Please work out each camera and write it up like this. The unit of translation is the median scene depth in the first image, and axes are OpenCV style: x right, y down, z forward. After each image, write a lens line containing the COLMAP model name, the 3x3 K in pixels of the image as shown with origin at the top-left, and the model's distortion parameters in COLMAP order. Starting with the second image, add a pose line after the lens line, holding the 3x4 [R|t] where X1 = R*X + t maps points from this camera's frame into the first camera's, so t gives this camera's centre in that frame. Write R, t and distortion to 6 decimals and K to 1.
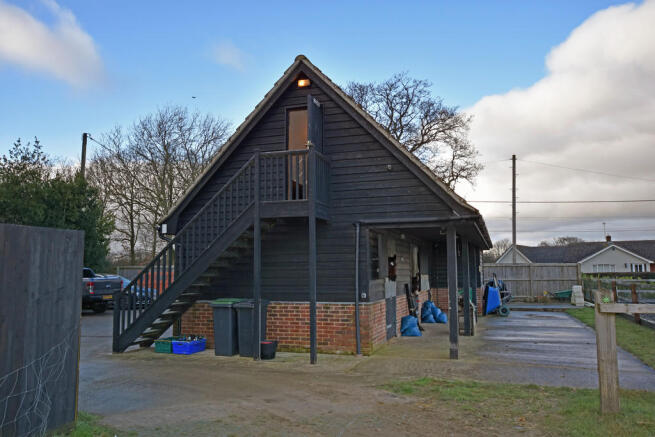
lens RADIAL K [[544.8, 0, 326.5], [0, 544.8, 218.2], [0, 0, 1]] dist [0.001255, -0.000078]
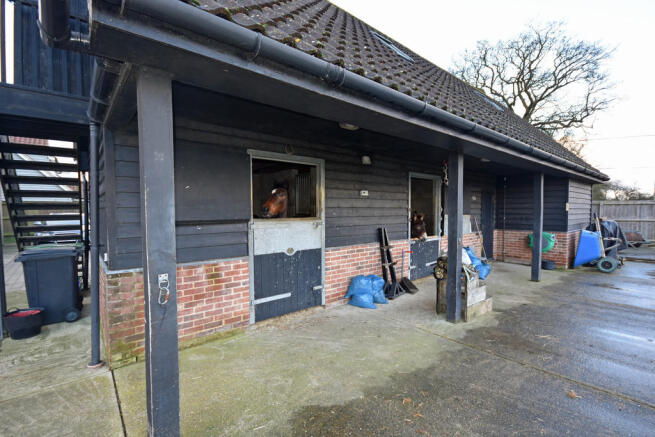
lens RADIAL K [[301.9, 0, 329.0], [0, 301.9, 217.7], [0, 0, 1]] dist [-0.001708, -0.000369]
pose [[0.847298, 0.024947, -0.530532, 0.219989], [0.046041, 0.991686, 0.120161, 0.041653], [0.529119, -0.126238, 0.839105, 0.468560]]
